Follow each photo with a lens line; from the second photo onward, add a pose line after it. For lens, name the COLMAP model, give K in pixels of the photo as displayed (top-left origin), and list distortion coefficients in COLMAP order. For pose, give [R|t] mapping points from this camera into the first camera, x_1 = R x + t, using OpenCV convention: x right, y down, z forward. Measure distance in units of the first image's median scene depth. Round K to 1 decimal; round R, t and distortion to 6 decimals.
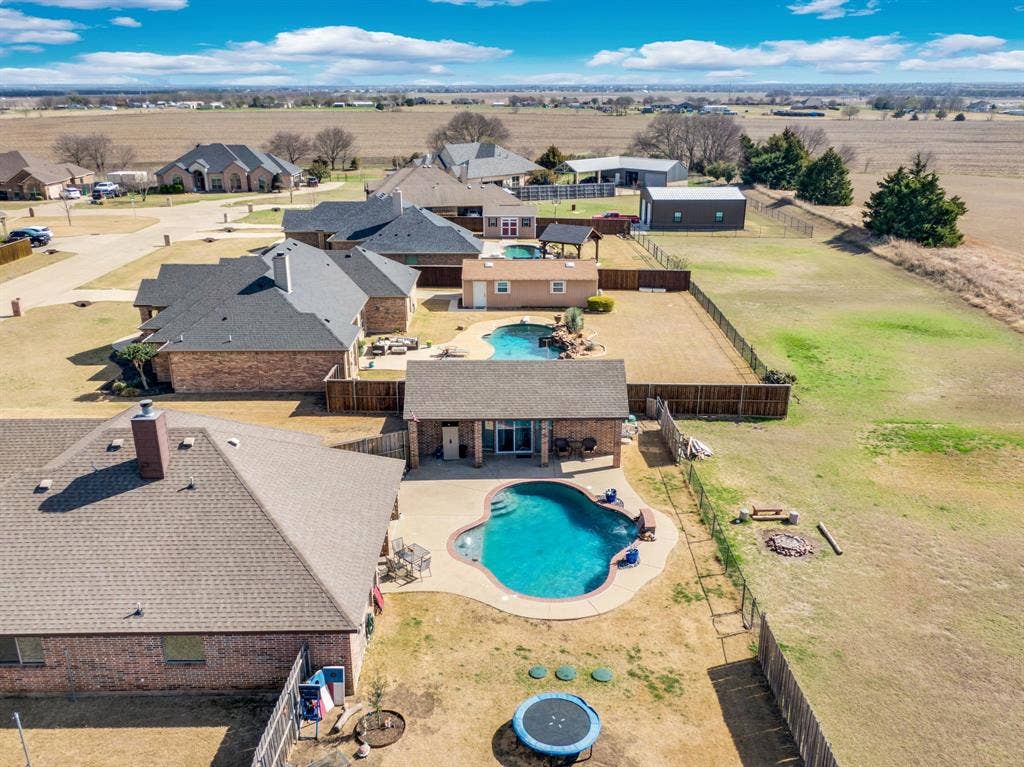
lens RADIAL K [[871.6, 0, 512.0], [0, 871.6, 383.5], [0, 0, 1]] dist [0.018553, -0.004464]
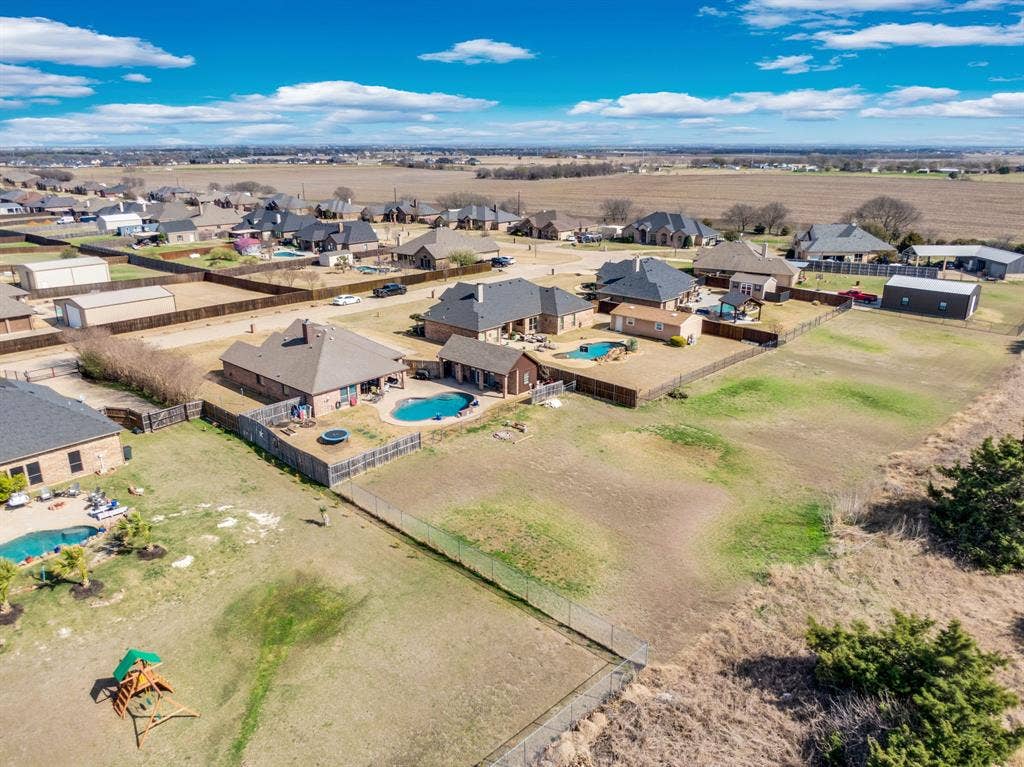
lens RADIAL K [[731.7, 0, 512.0], [0, 731.7, 383.5], [0, 0, 1]] dist [0.054021, -0.106718]
pose [[0.736562, 0.214930, -0.641313, 0.835920], [-0.223839, 0.972199, 0.068739, -0.044285], [0.638258, 0.092920, 0.764194, -0.242963]]
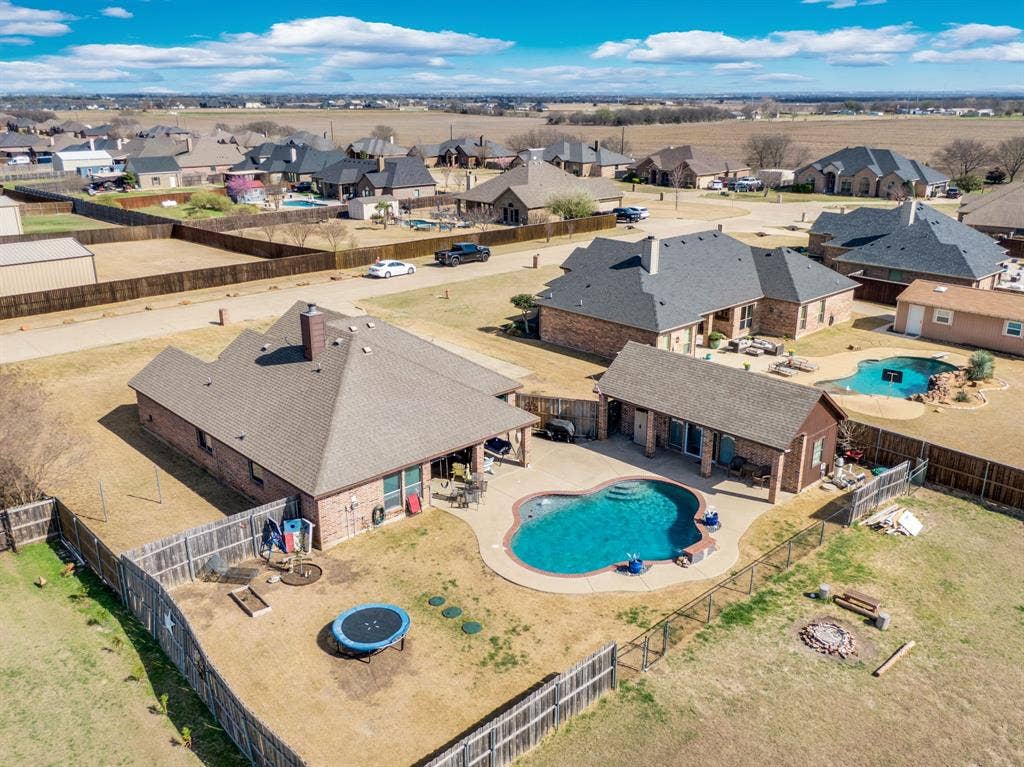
lens RADIAL K [[871.6, 0, 512.0], [0, 871.6, 383.5], [0, 0, 1]] dist [0.018553, -0.004464]
pose [[0.684219, 0.236295, -0.689934, 0.341625], [-0.241272, 0.966124, 0.091613, -0.025861], [0.688210, 0.103778, 0.718051, 0.105141]]
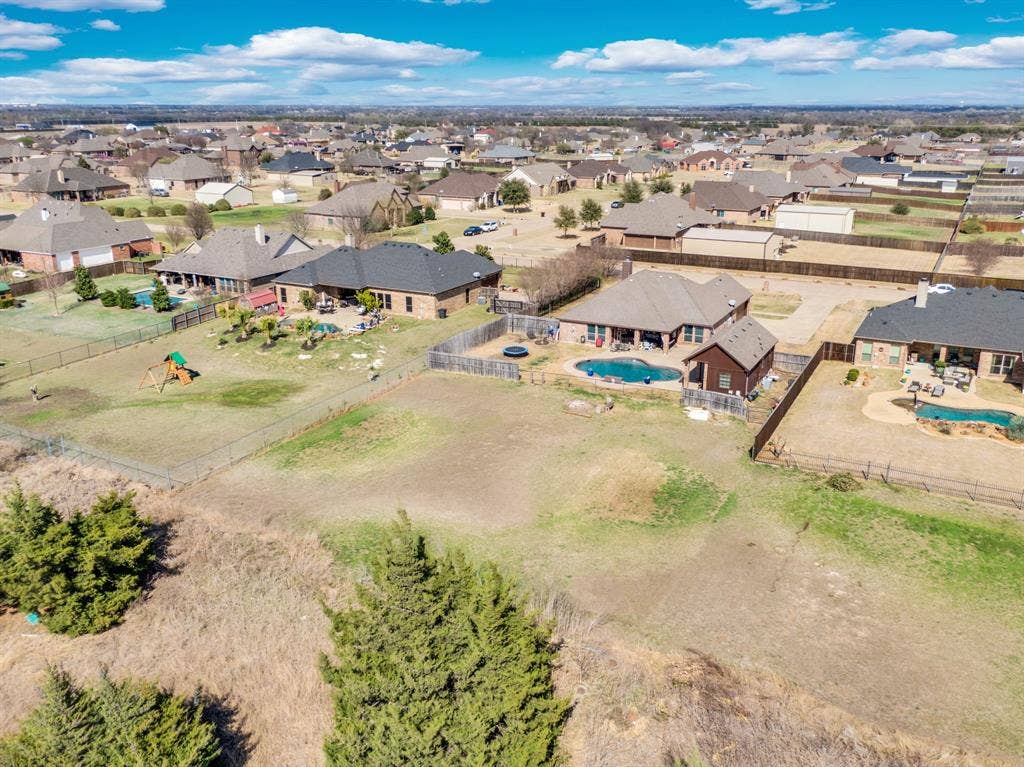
lens RADIAL K [[871.6, 0, 512.0], [0, 871.6, 383.5], [0, 0, 1]] dist [0.018553, -0.004464]
pose [[-0.474600, 0.274271, -0.836379, 1.121470], [-0.284253, 0.851542, 0.440542, -0.378620], [0.833040, 0.446824, -0.326179, 0.827442]]
